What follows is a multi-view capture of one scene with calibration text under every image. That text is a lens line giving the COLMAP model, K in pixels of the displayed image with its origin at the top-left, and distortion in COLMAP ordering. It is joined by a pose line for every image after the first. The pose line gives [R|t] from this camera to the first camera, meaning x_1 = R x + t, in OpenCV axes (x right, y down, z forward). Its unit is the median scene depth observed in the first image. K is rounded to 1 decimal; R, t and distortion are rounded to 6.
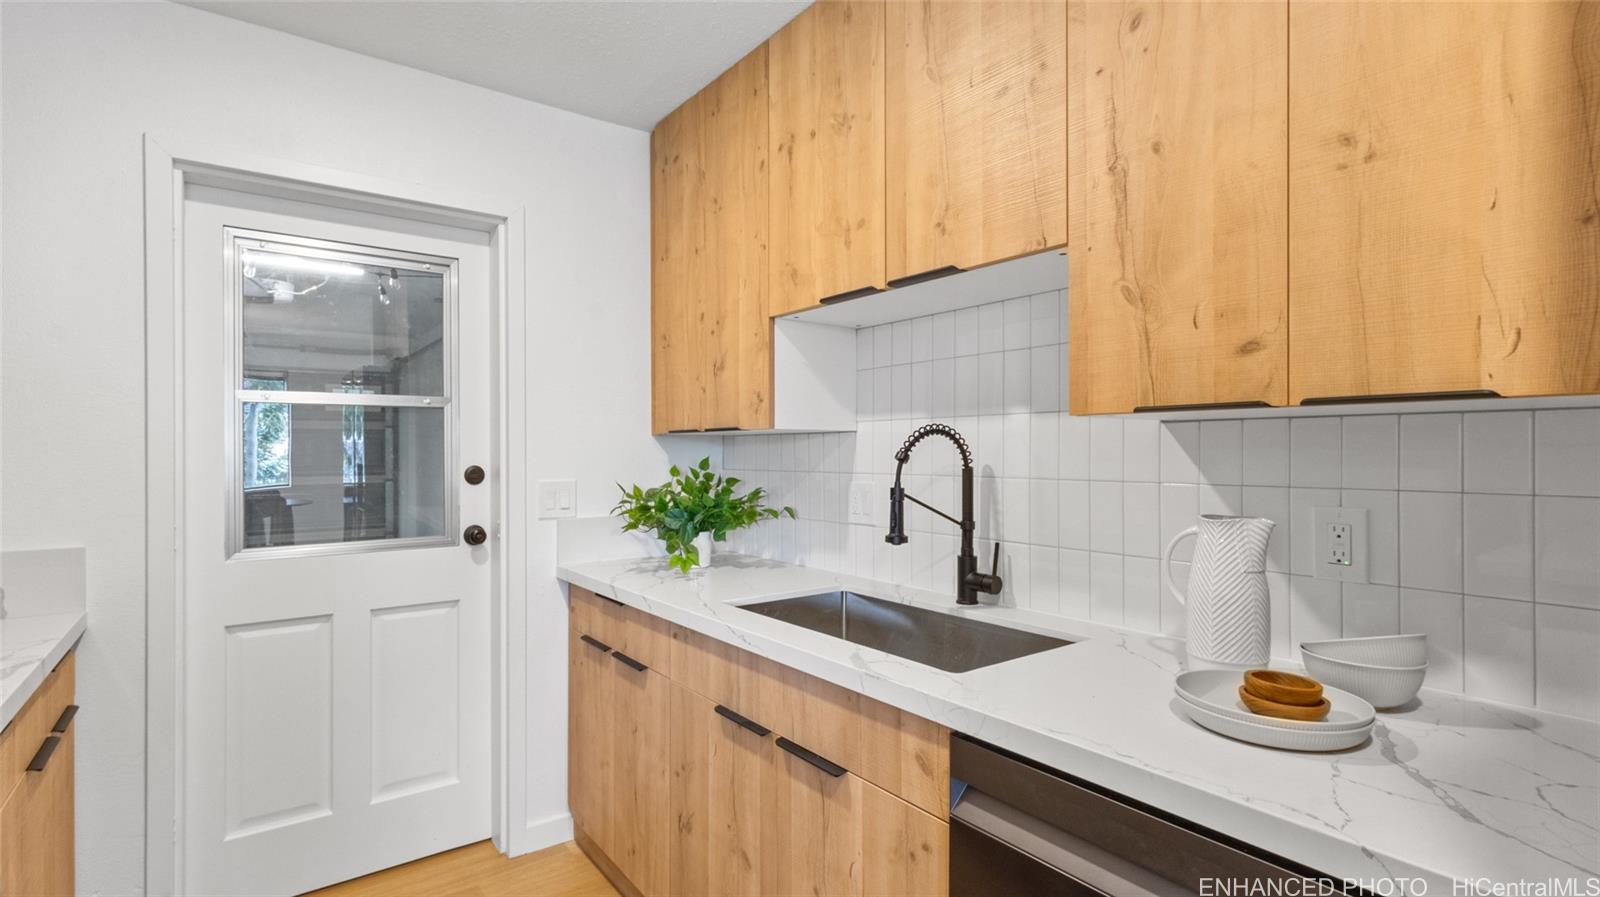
lens RADIAL K [[749.4, 0, 793.9], [0, 749.4, 452.8], [0, 0, 1]] dist [0.003331, 0.001017]
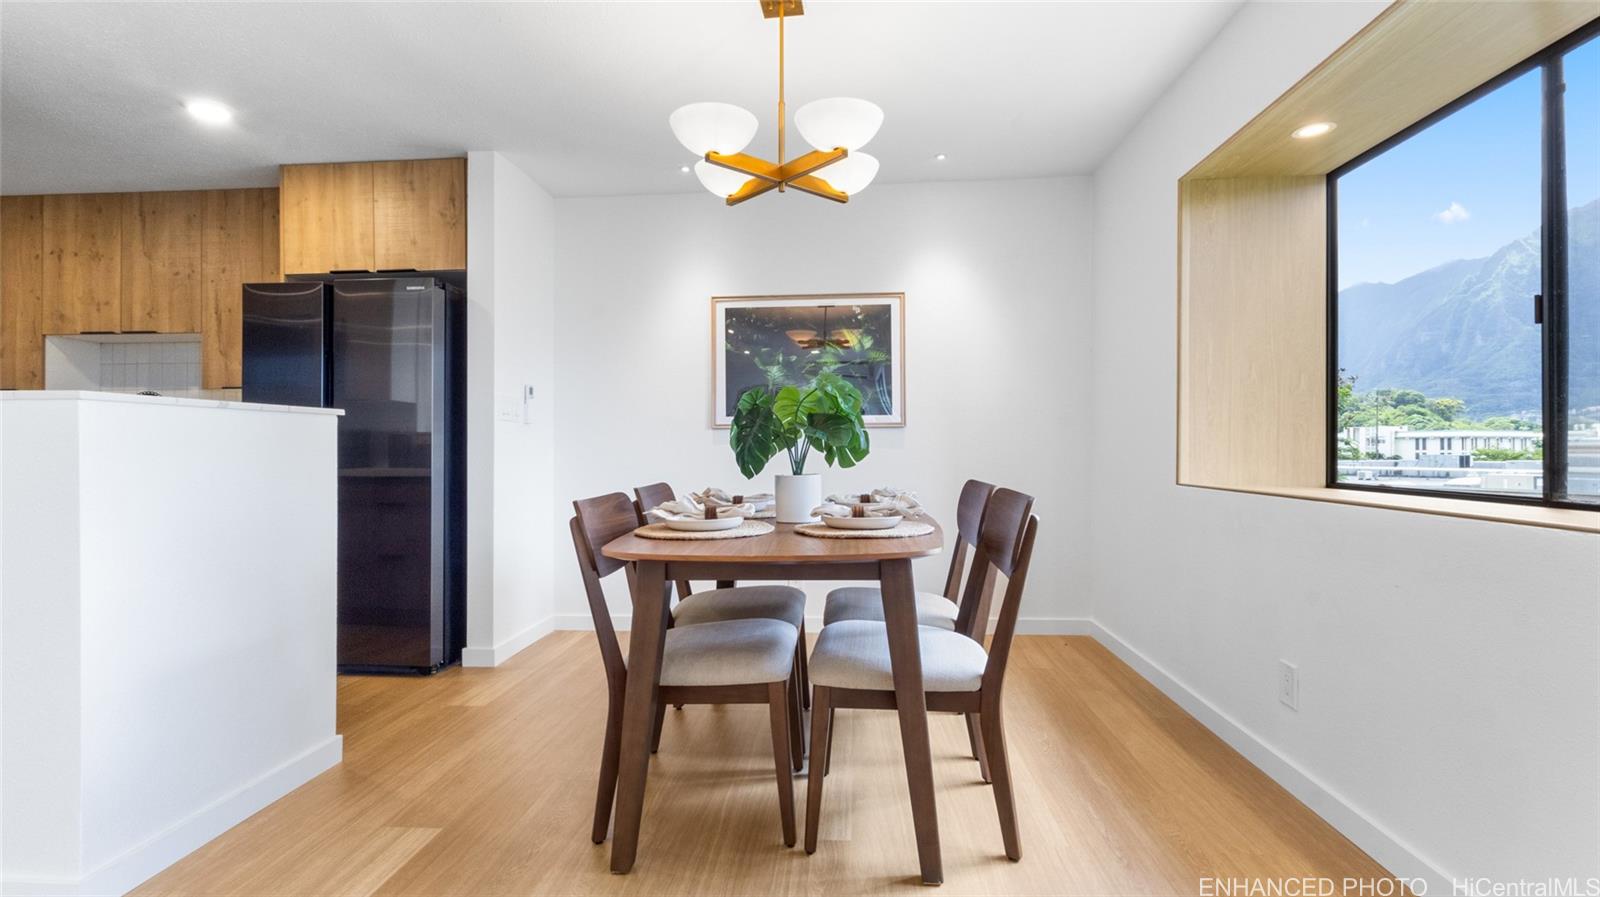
lens RADIAL K [[757.6, 0, 798.5], [0, 757.6, 439.5], [0, 0, 1]] dist [0.002215, 0.000865]
pose [[0.654204, 0.009417, 0.756260, -0.252073], [0.002285, 0.999893, -0.014428, 0.136901], [-0.756315, 0.011167, 0.654112, -1.911684]]
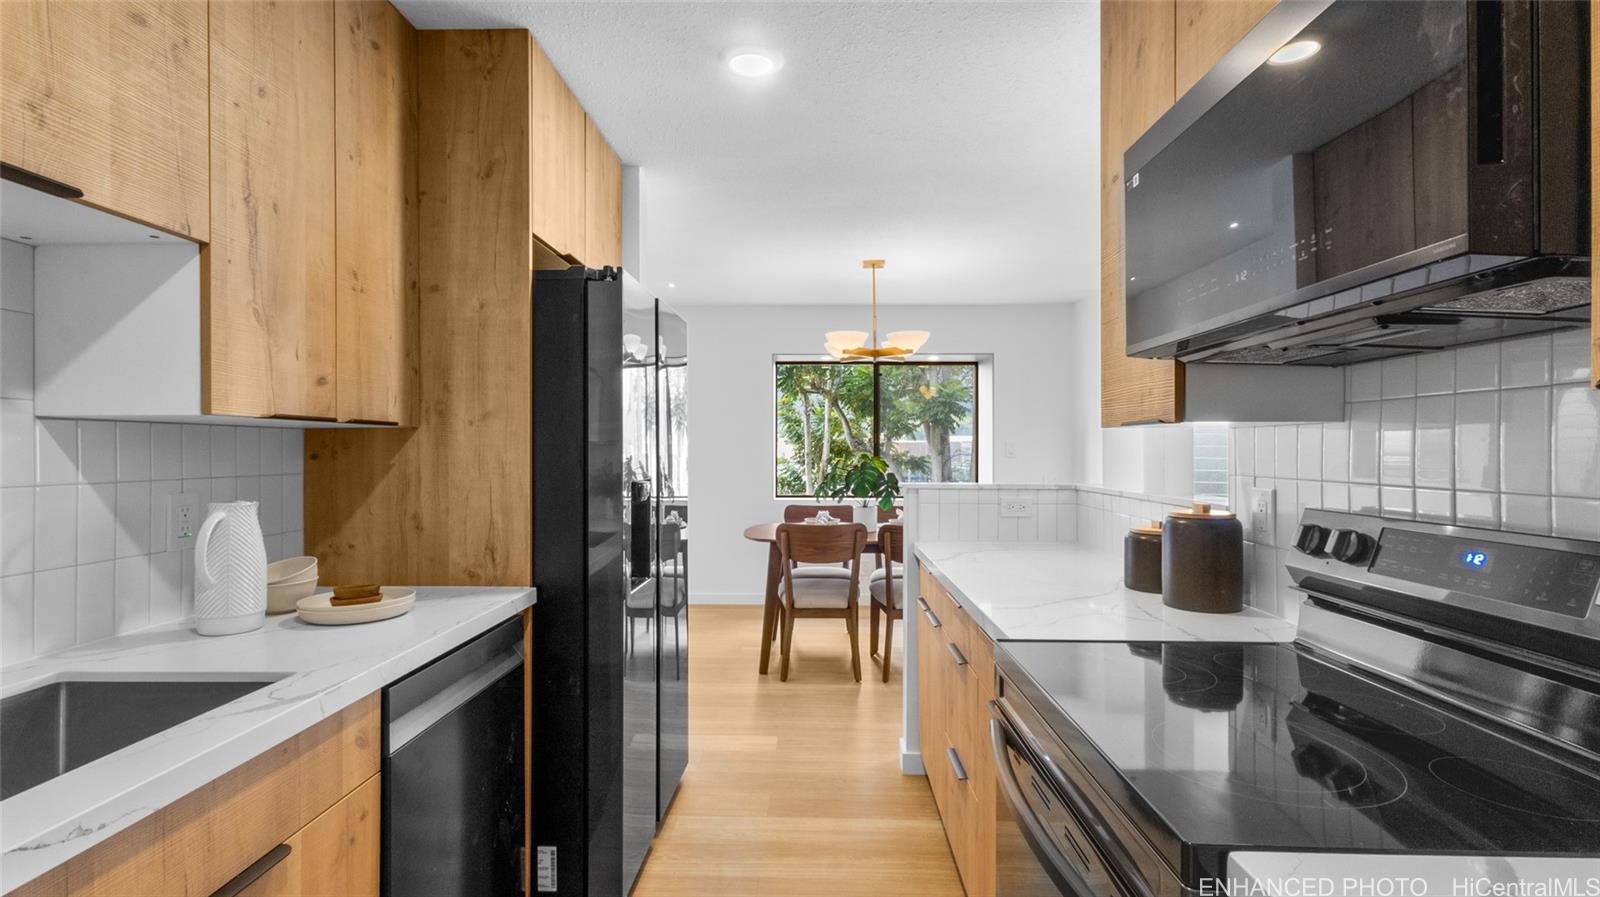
lens RADIAL K [[743.1, 0, 795.4], [0, 743.1, 444.0], [0, 0, 1]] dist [0.002709, 0.000446]
pose [[-0.788262, 0.006252, 0.615308, -0.587695], [0.003564, 0.999978, -0.005595, -0.001167], [-0.615330, -0.002217, -0.788267, 0.879376]]
